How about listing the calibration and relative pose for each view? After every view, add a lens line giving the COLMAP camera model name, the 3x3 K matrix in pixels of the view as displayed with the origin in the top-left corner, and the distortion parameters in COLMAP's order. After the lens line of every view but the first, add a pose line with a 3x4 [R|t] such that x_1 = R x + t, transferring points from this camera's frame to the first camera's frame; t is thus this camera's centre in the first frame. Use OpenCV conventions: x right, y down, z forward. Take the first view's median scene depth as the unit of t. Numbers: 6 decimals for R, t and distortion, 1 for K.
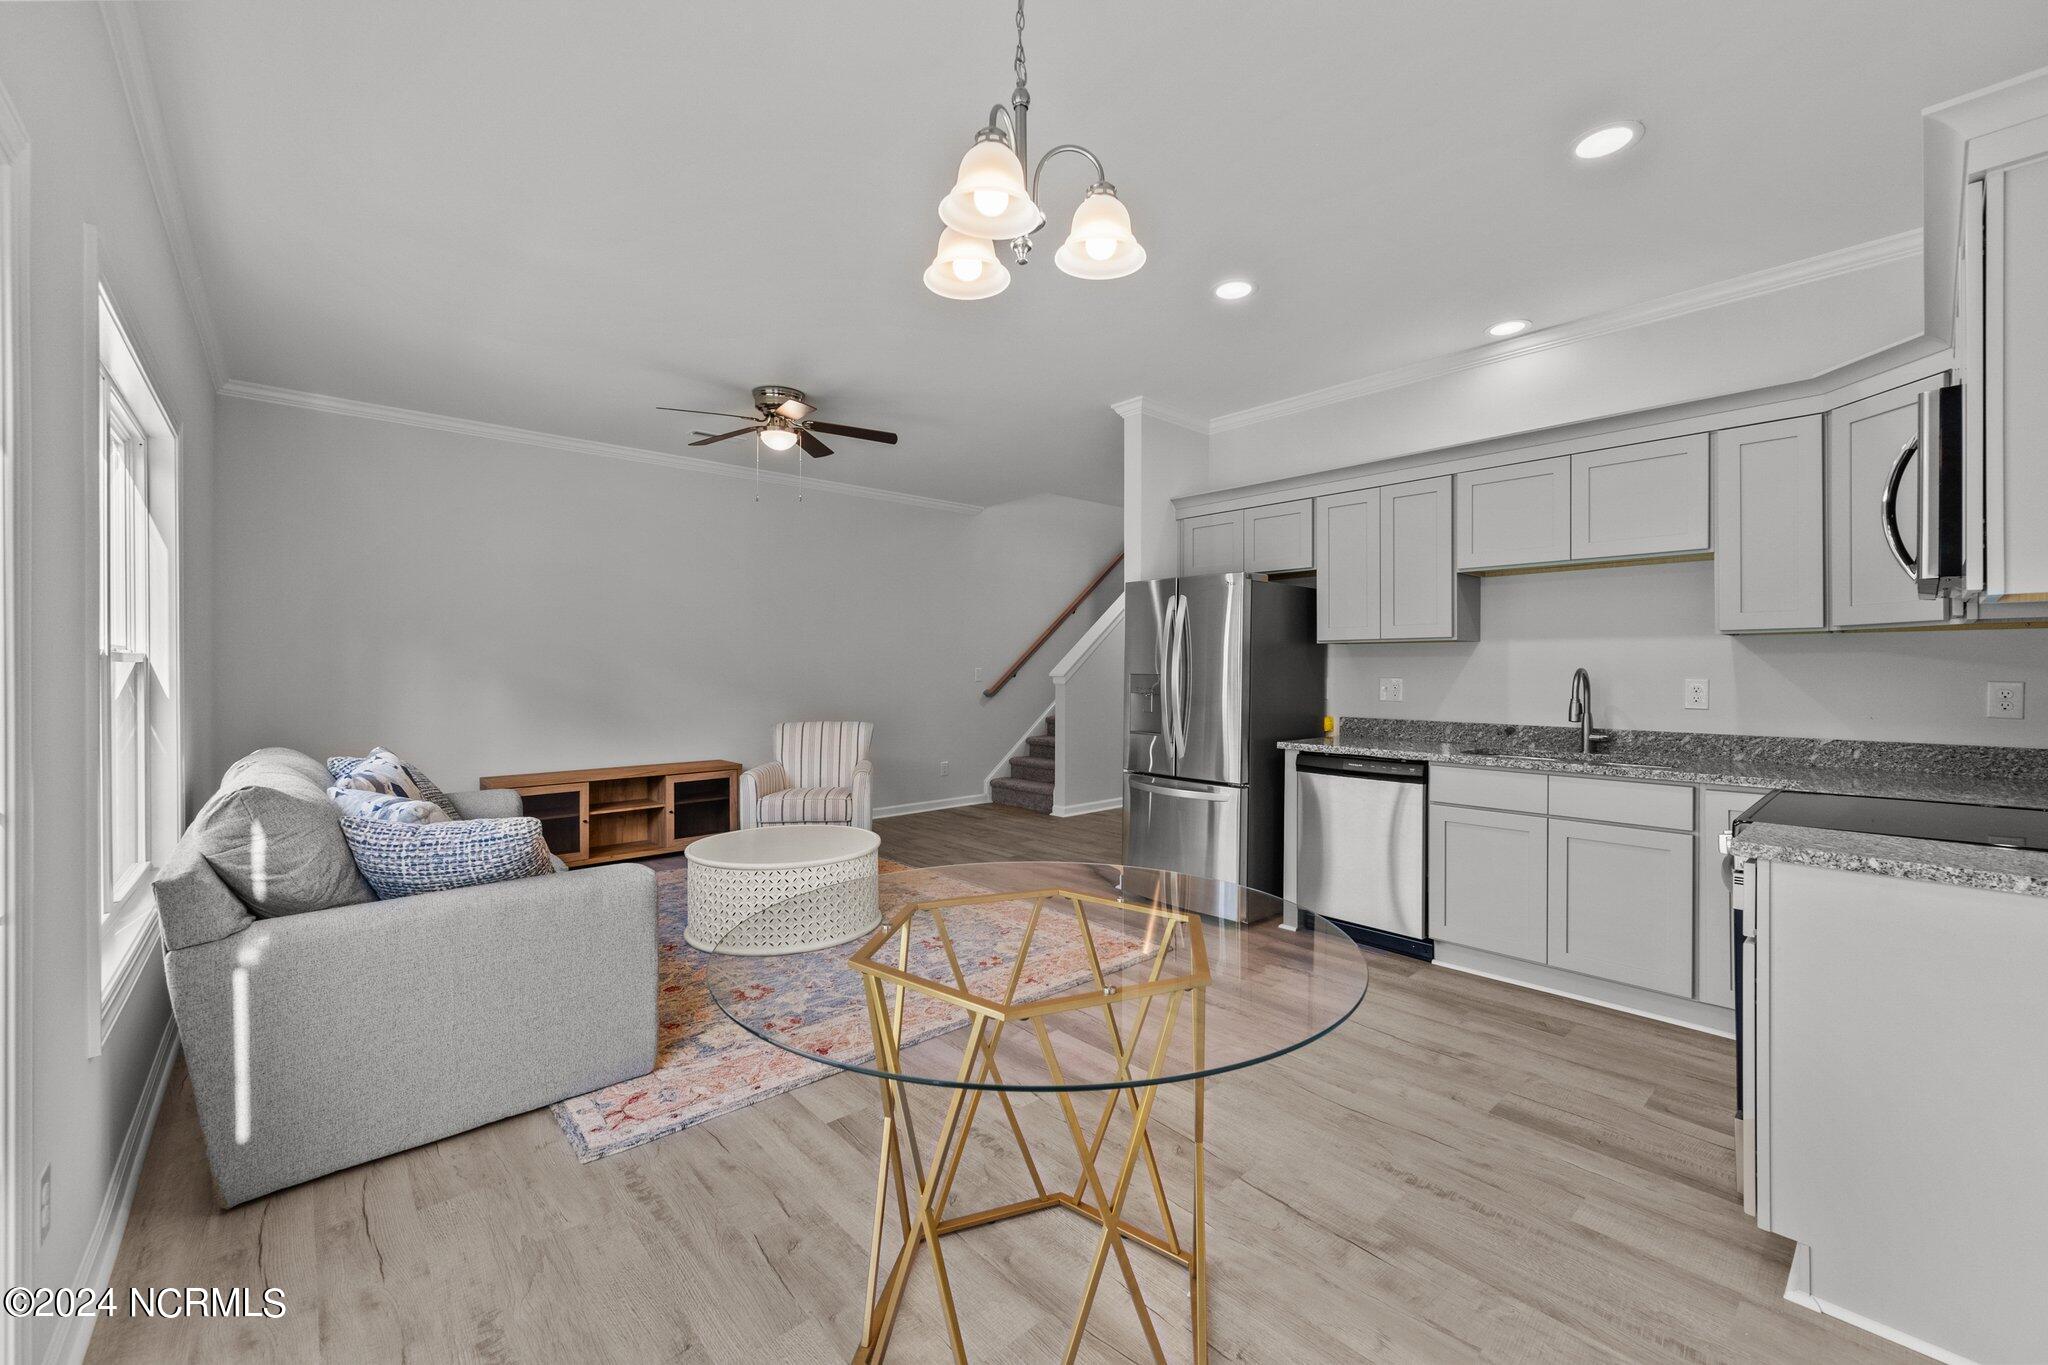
lens RADIAL K [[814.5, 0, 1025.2], [0, 814.5, 666.1], [0, 0, 1]] dist [-0.005197, 0.001804]
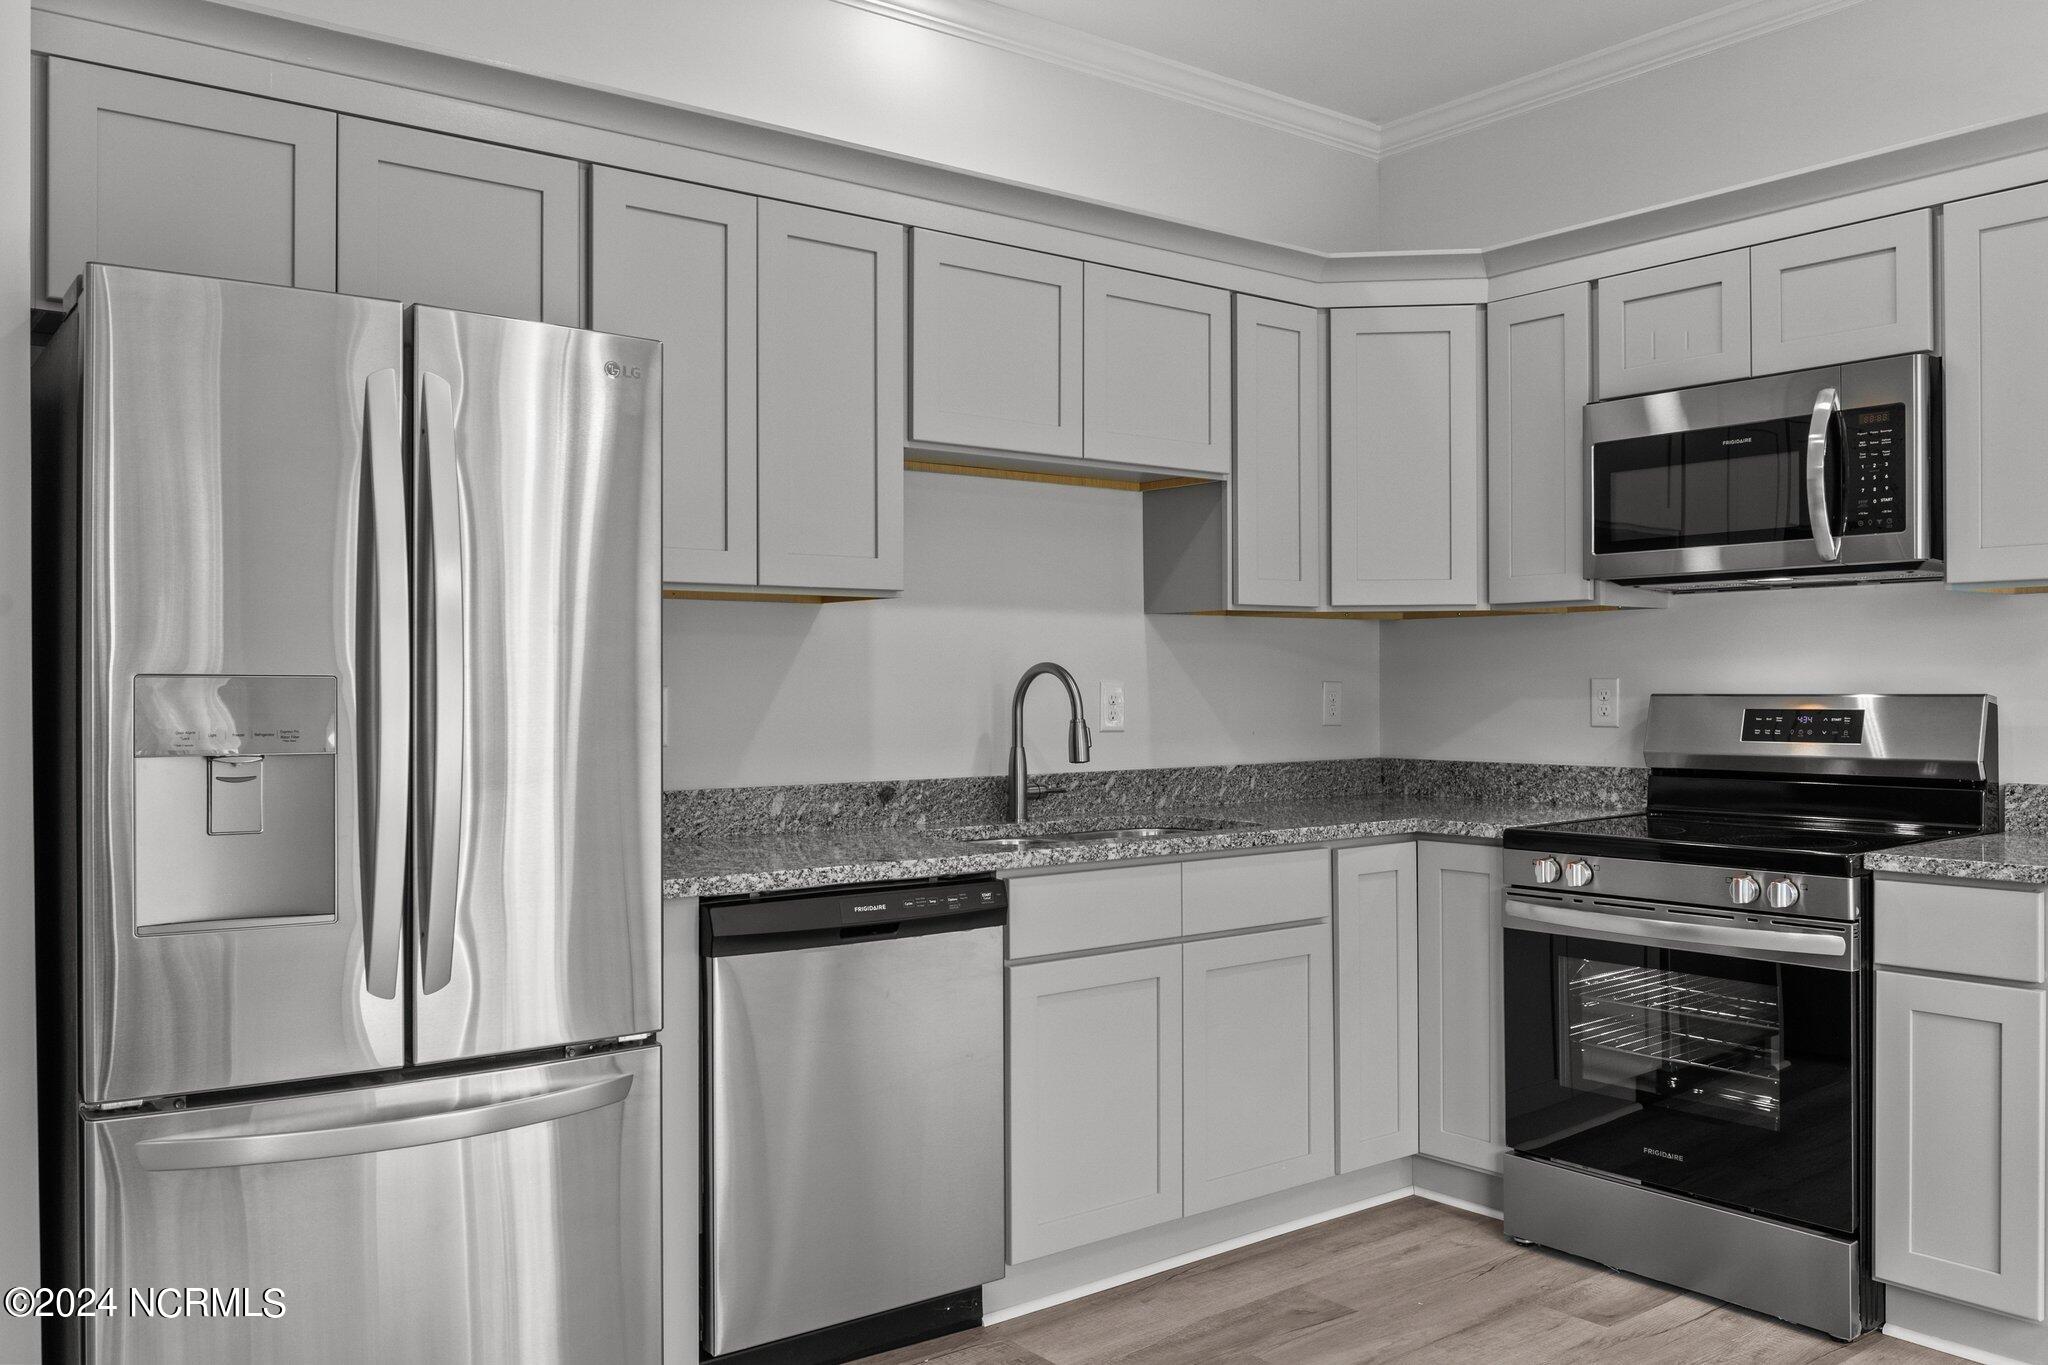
lens RADIAL K [[1667.6, 0, 1014.8], [0, 1667.6, 676.6], [0, 0, 1]] dist [-0.003078, -0.005231]
pose [[0.062804, 0.001162, 0.998025, -0.414173], [-0.000004, 0.999999, -0.001164, 0.012316], [-0.998026, 0.000069, 0.062804, 0.942405]]
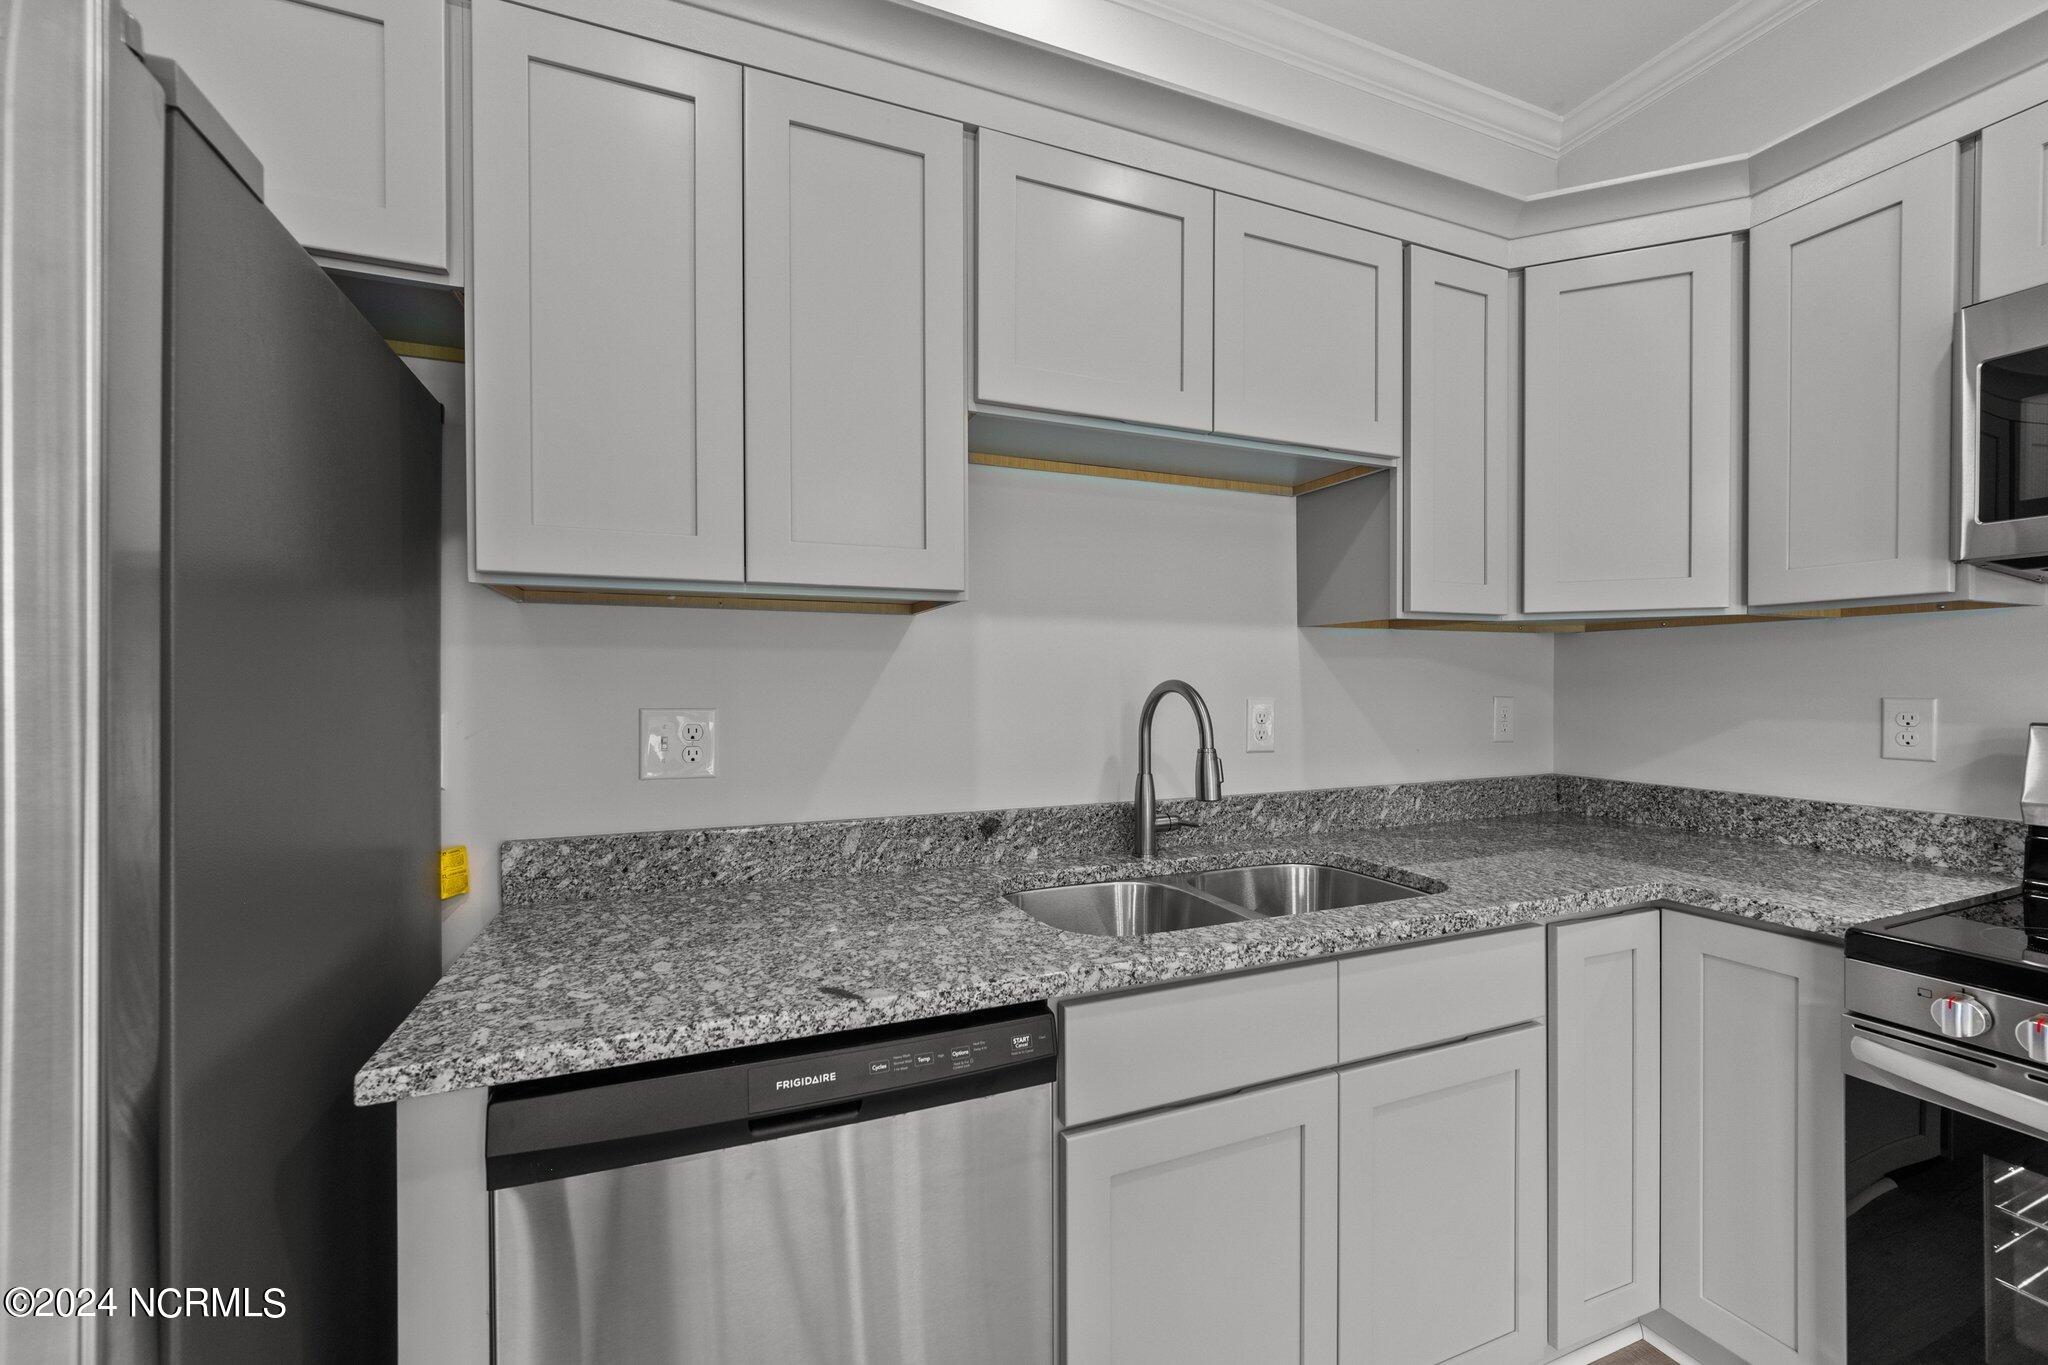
lens RADIAL K [[814.5, 0, 1025.3], [0, 814.5, 688.9], [0, 0, 1]] dist [-0.005197, 0.001804]
pose [[0.324264, -0.010681, 0.945906, 0.211867], [-0.000644, 0.999934, 0.011512, 0.001656], [-0.945967, -0.004342, 0.324235, 0.919981]]
